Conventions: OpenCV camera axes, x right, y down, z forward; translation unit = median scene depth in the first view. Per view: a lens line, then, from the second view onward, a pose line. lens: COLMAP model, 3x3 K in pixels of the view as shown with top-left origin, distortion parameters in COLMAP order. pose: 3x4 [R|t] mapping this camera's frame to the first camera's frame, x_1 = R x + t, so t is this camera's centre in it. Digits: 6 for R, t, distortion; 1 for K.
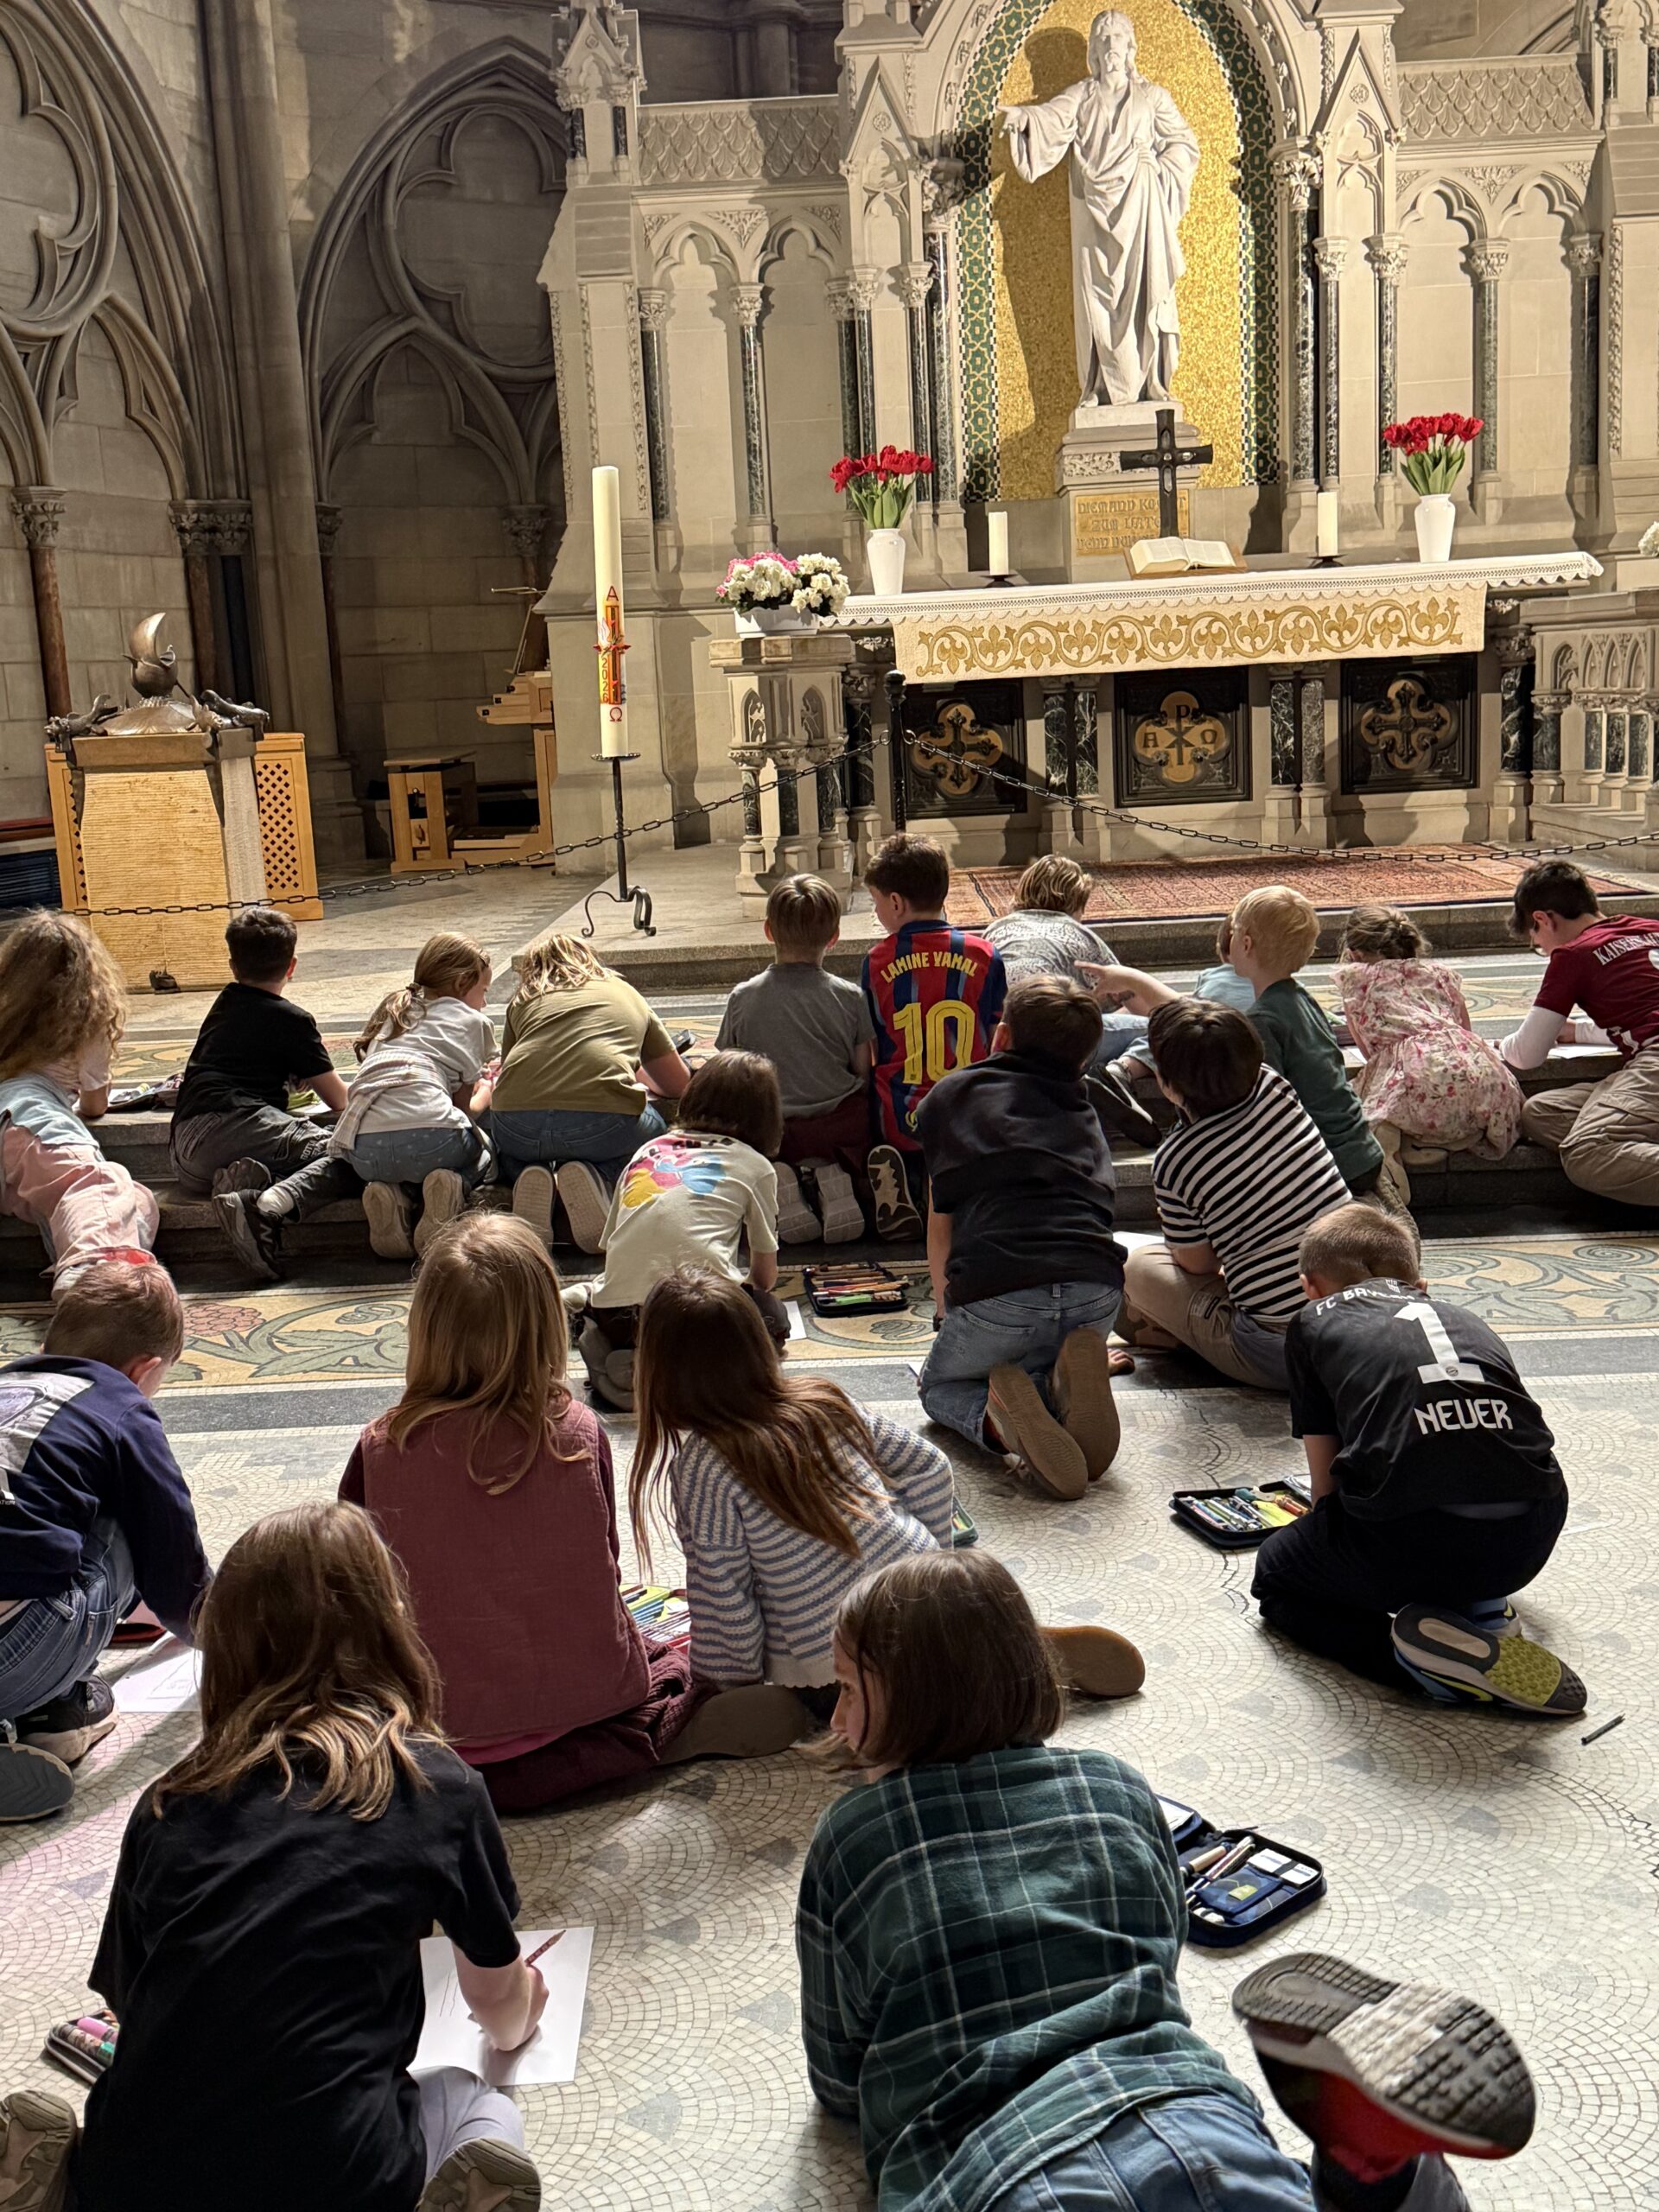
lens RADIAL K [[2529.2, 0, 853.5], [0, 2529.2, 1117.7], [0, 0, 1]] dist [0.040642, 0.000000]
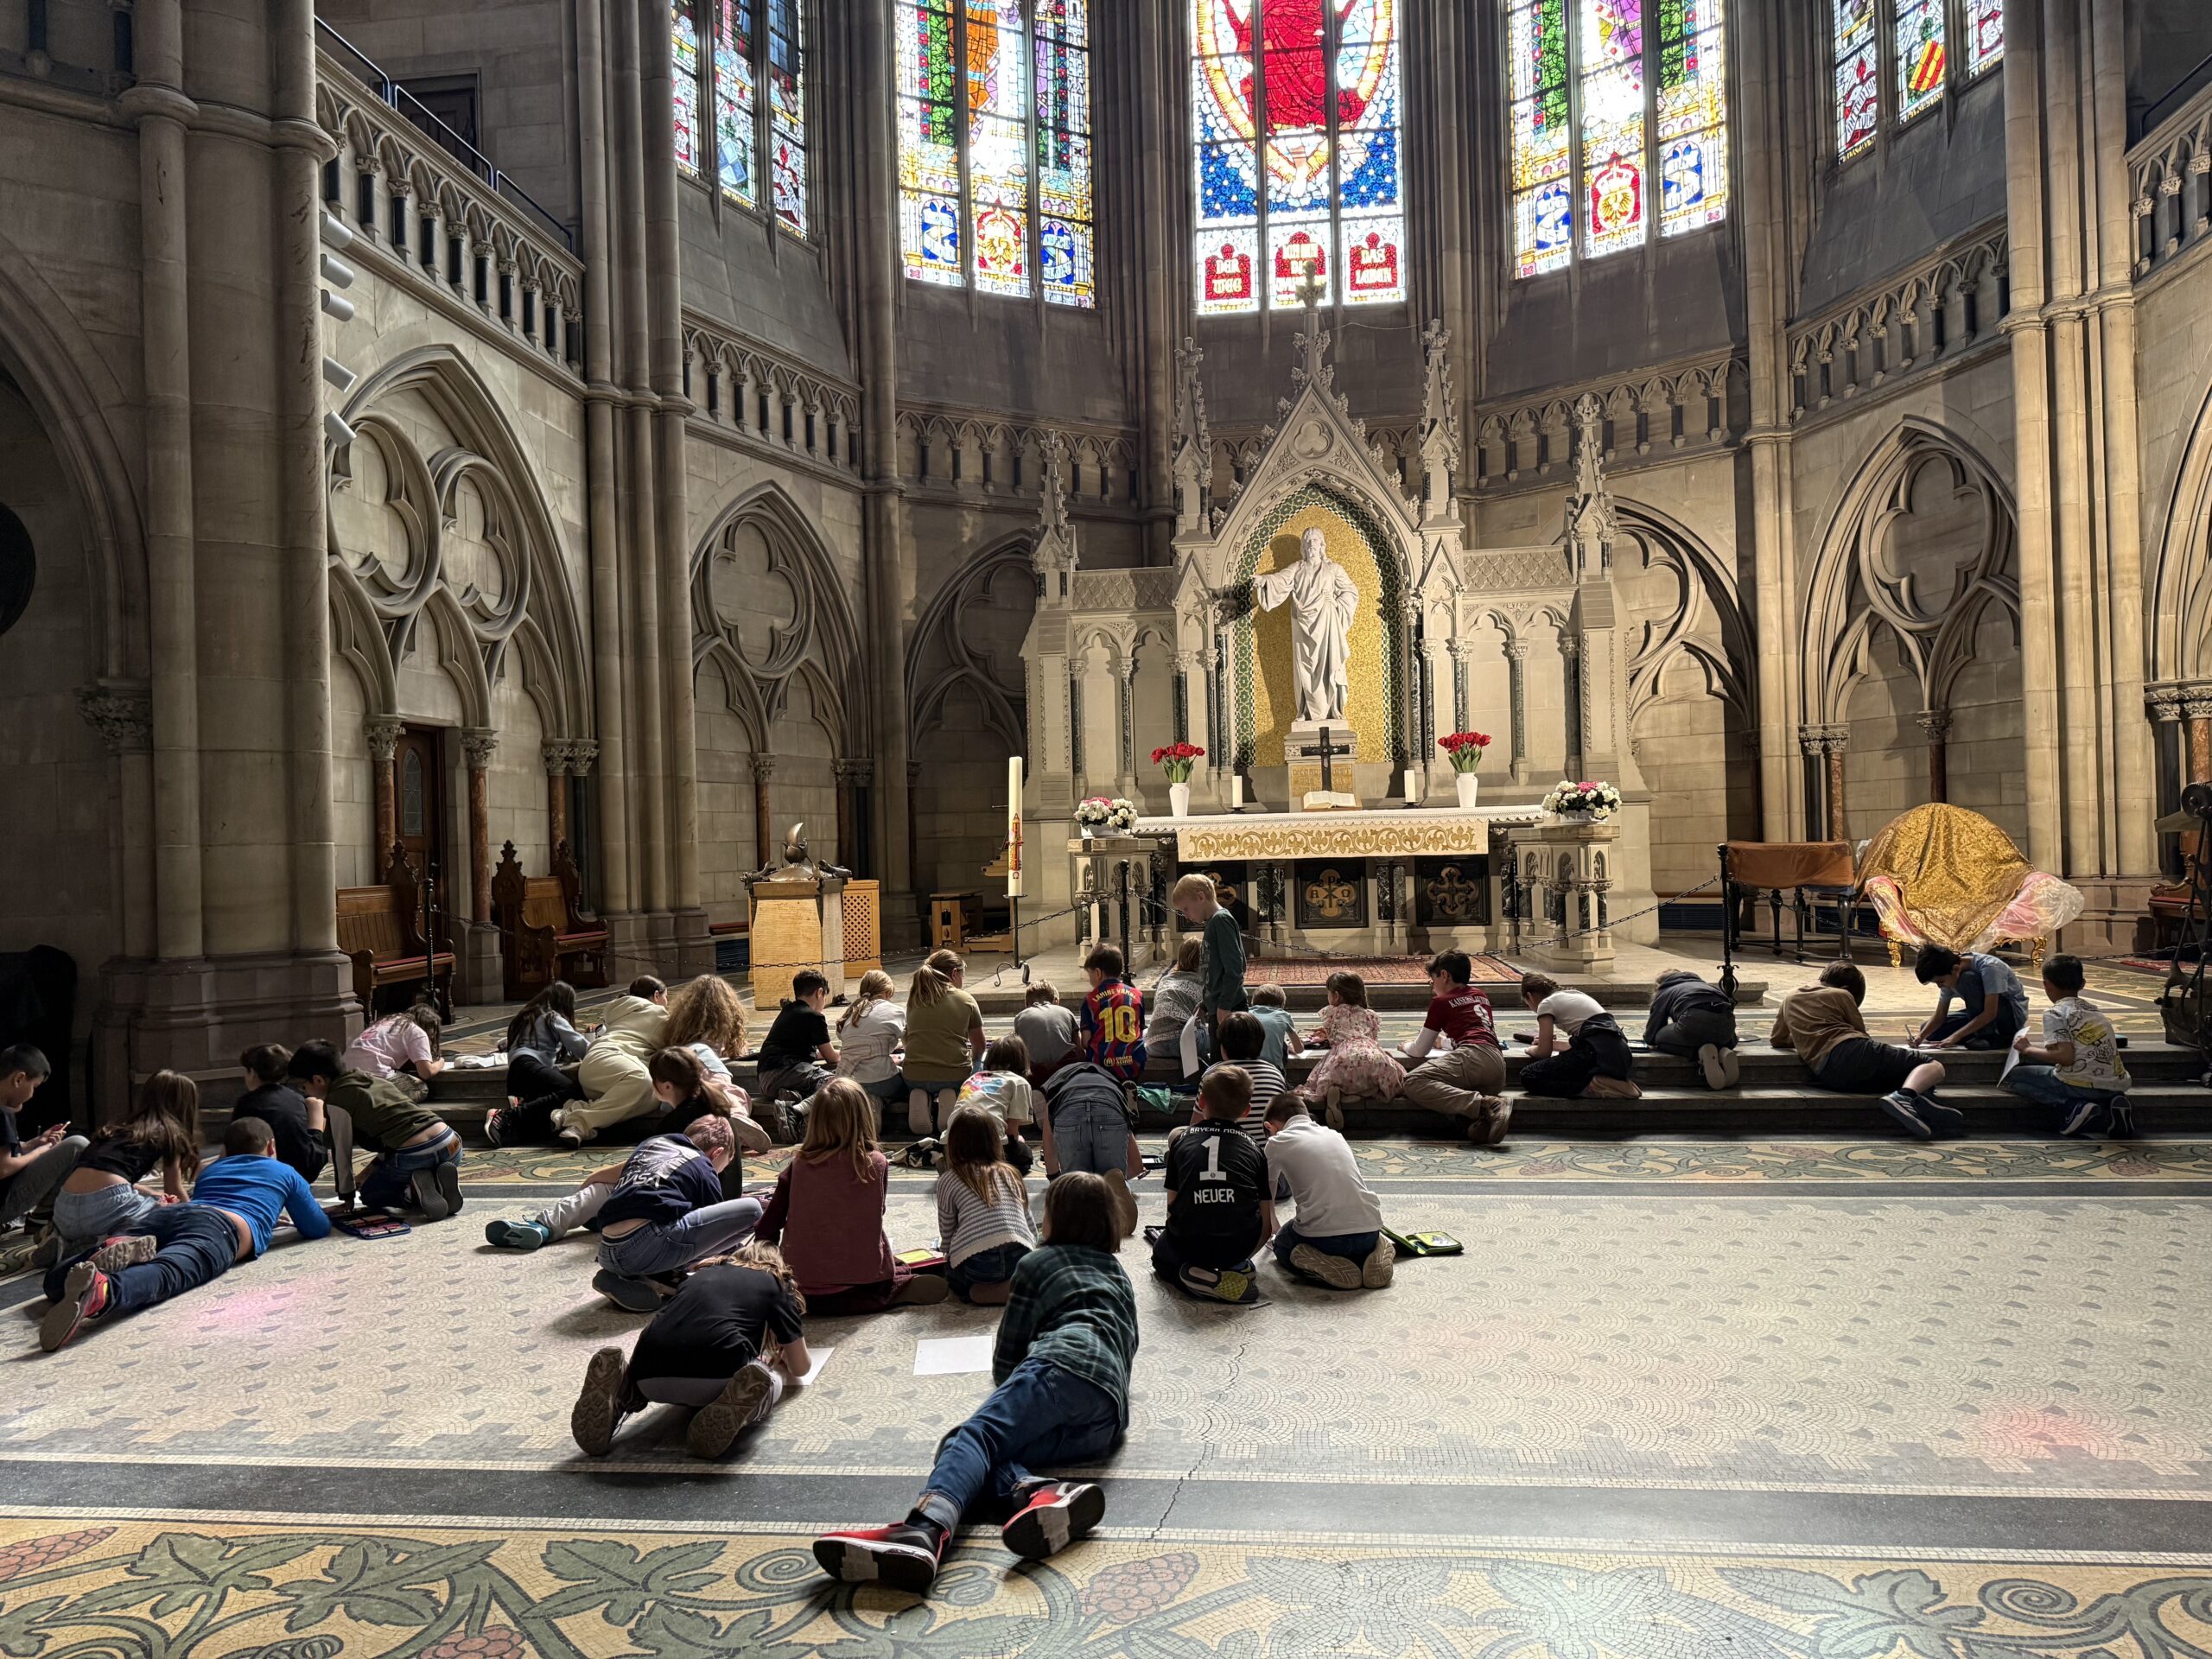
lens RADIAL K [[1569.6, 0, 1116.3], [0, 1569.6, 830.1], [0, 0, 1]] dist [0.065447, -0.046239]
pose [[0.994720, 0.022563, -0.100113, 0.076625], [-0.040474, 0.982711, -0.180667, 0.020022], [0.094306, 0.183765, 0.978436, -0.158004]]
